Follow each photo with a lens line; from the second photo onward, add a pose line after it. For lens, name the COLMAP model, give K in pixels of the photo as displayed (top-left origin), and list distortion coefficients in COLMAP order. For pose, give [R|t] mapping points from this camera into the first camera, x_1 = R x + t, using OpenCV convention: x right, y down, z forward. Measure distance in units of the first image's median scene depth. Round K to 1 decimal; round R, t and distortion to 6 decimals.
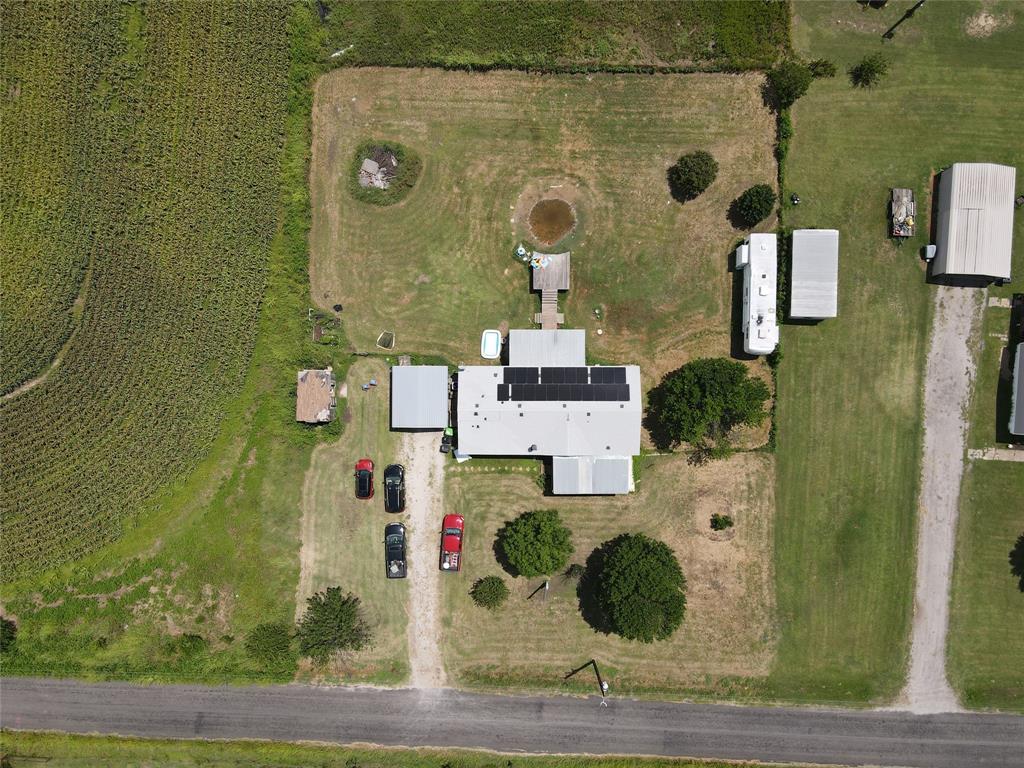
lens RADIAL K [[751.3, 0, 498.2], [0, 751.3, 394.7], [0, 0, 1]] dist [0.000536, 0.000396]
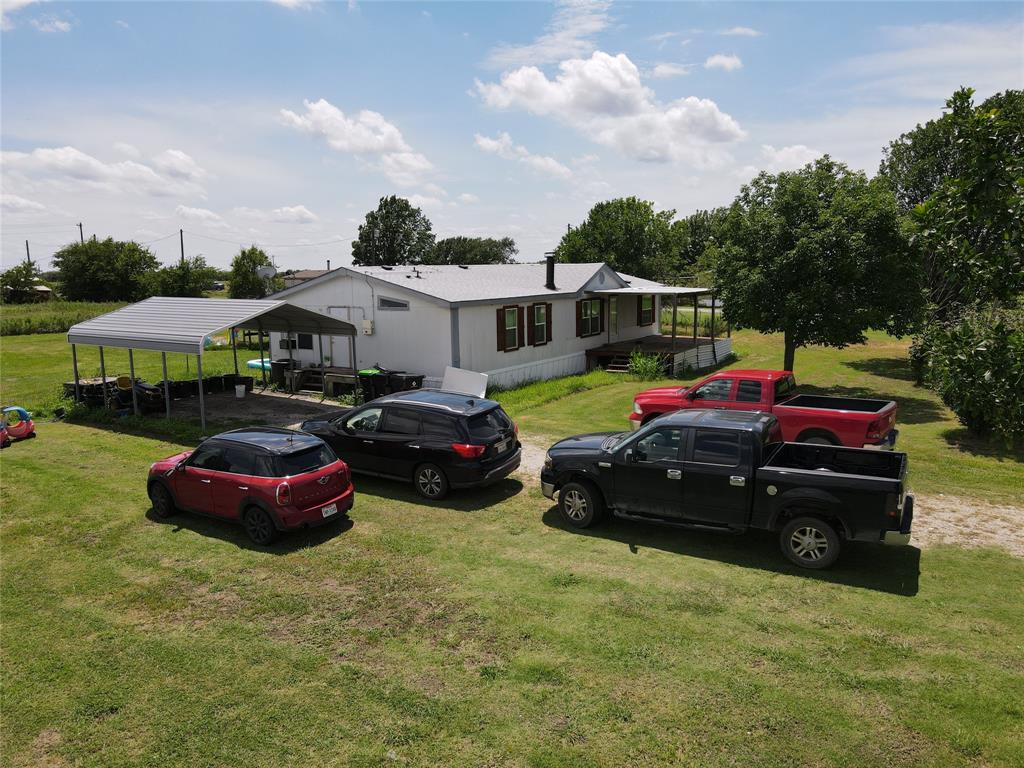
lens RADIAL K [[754.3, 0, 500.7], [0, 754.3, 390.6], [0, 0, 1]] dist [0.002260, 0.023584]
pose [[0.541982, -0.113009, 0.832757, -0.290004], [0.839986, 0.103592, -0.532628, 0.253718], [-0.026075, 0.988179, 0.151071, 0.957667]]
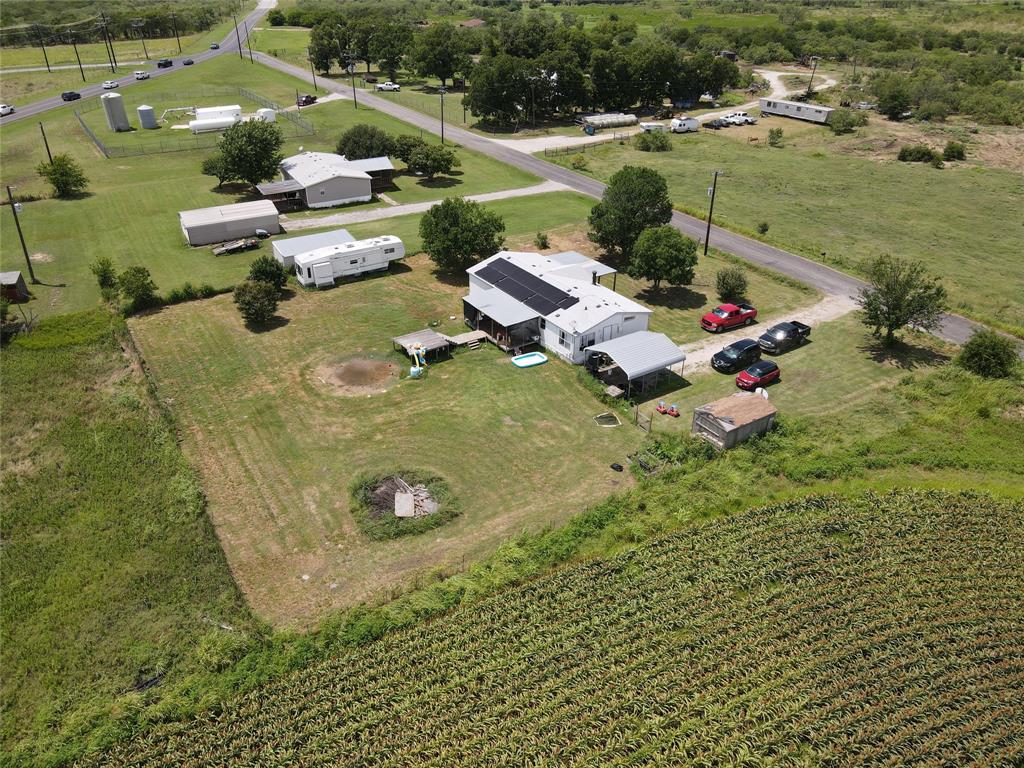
lens RADIAL K [[754.3, 0, 500.7], [0, 754.3, 390.6], [0, 0, 1]] dist [0.002260, 0.023584]
pose [[-0.546432, -0.397361, 0.737236, -0.634323], [0.837491, -0.254370, 0.483638, -0.516908], [-0.004648, 0.881703, 0.471782, 0.637809]]
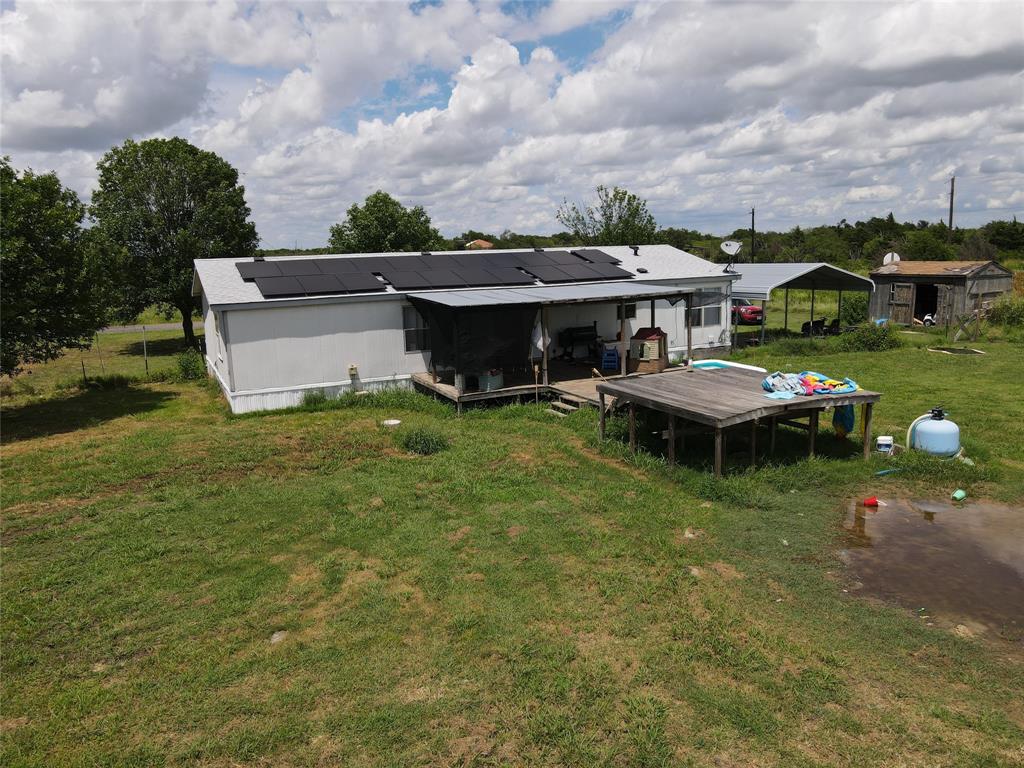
lens RADIAL K [[754.3, 0, 500.7], [0, 754.3, 390.6], [0, 0, 1]] dist [0.002260, 0.023584]
pose [[-0.903671, 0.135811, -0.406121, 0.200320], [-0.422343, -0.125965, 0.897641, -0.311033], [0.070753, 0.982694, 0.171190, 0.957129]]
